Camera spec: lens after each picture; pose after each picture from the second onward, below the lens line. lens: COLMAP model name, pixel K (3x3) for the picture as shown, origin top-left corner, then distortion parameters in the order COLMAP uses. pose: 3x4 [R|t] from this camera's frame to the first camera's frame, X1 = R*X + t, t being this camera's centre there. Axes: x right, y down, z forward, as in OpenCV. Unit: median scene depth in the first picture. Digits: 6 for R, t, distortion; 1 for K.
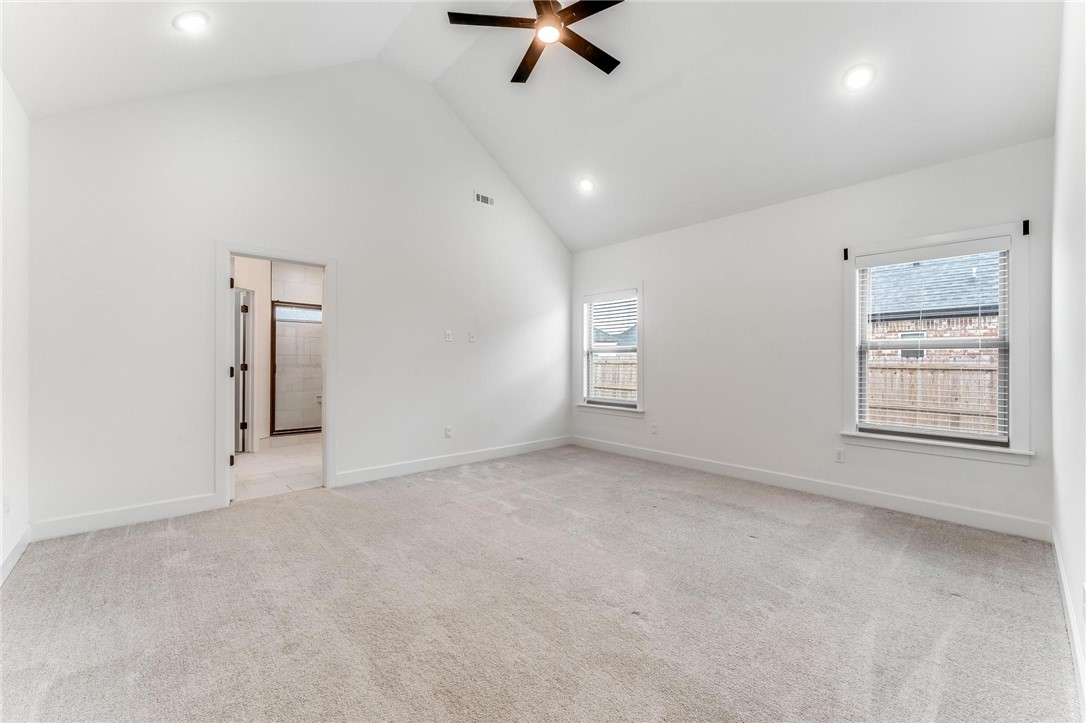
lens RADIAL K [[432.9, 0, 541.4], [0, 432.9, 357.6], [0, 0, 1]] dist [0.007979, 0.000034]
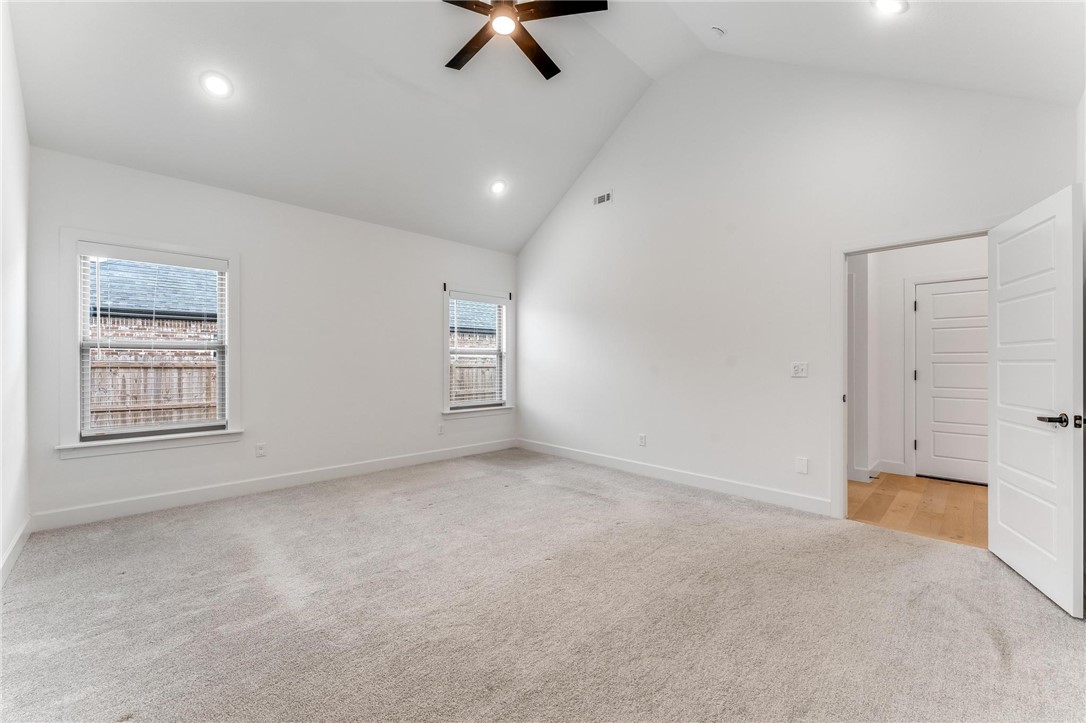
lens RADIAL K [[429.5, 0, 543.0], [0, 429.5, 361.5], [0, 0, 1]] dist [-0.053651, 0.000058]
pose [[-0.049270, -0.005059, 0.998773, -0.152929], [-0.006717, 0.999966, 0.004734, -0.000447], [-0.998763, -0.006476, -0.049302, 0.159047]]
